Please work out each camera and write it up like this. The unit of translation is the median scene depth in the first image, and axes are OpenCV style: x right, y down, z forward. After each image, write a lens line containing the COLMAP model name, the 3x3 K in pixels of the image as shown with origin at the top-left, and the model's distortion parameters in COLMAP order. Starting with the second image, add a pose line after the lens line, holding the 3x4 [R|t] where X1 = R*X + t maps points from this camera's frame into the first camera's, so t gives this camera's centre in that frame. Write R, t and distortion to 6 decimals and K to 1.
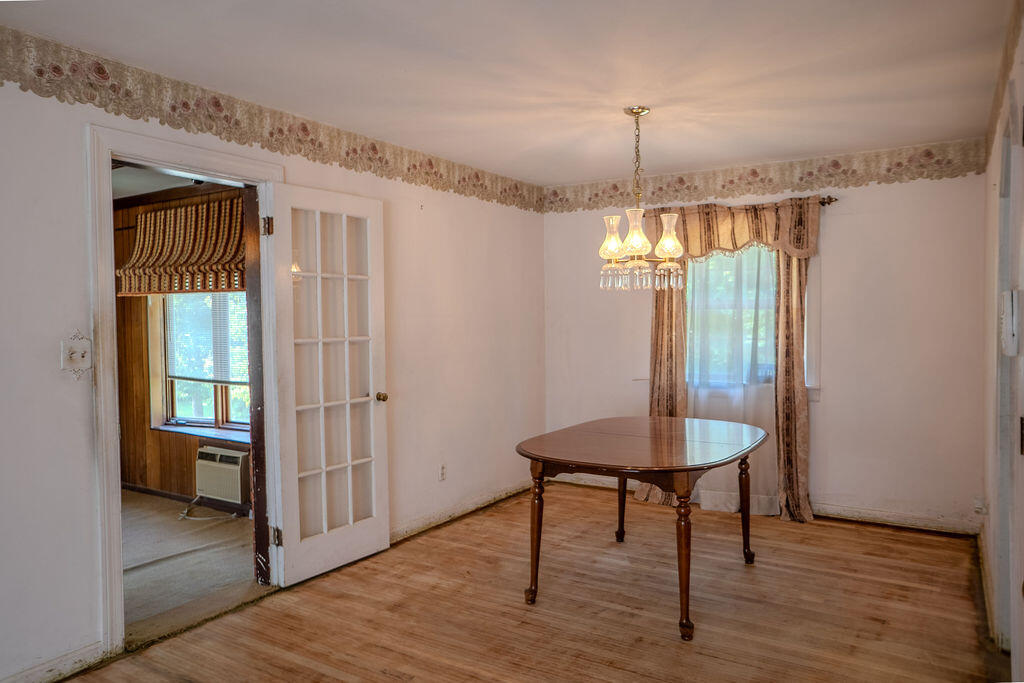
lens RADIAL K [[694.9, 0, 509.2], [0, 694.9, 339.6], [0, 0, 1]] dist [-0.075013, 0.091026]
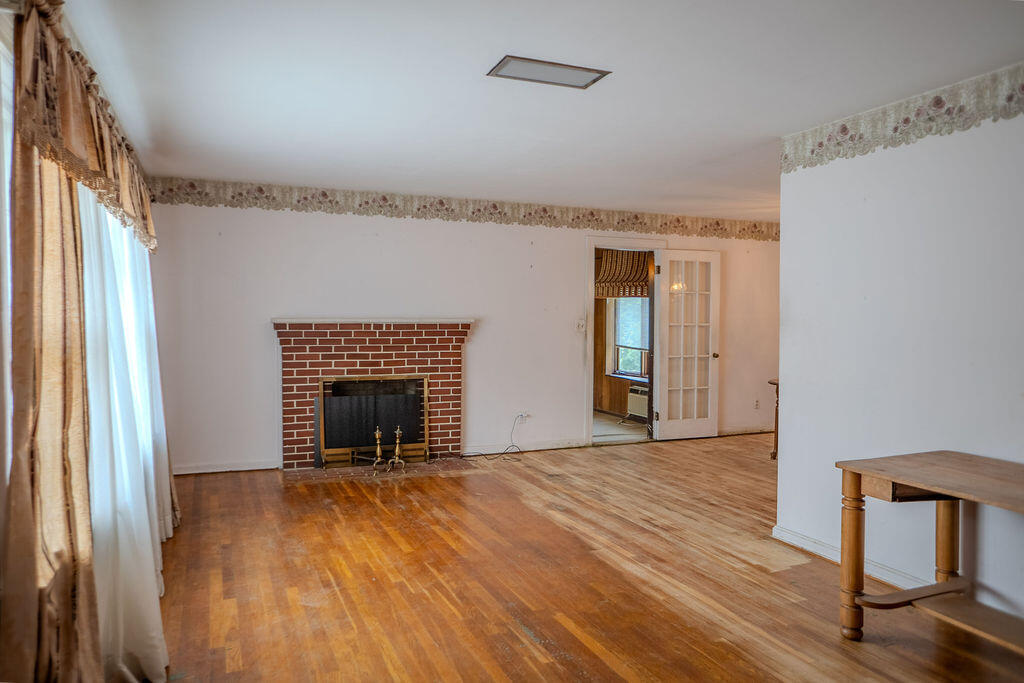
lens RADIAL K [[735.9, 0, 512.9], [0, 735.9, 324.0], [0, 0, 1]] dist [-0.005770, -0.000189]
pose [[0.817302, 0.027977, -0.575529, 0.506615], [-0.035769, 0.999358, -0.002215, 0.020056], [0.575098, 0.022396, 0.817778, -0.947598]]
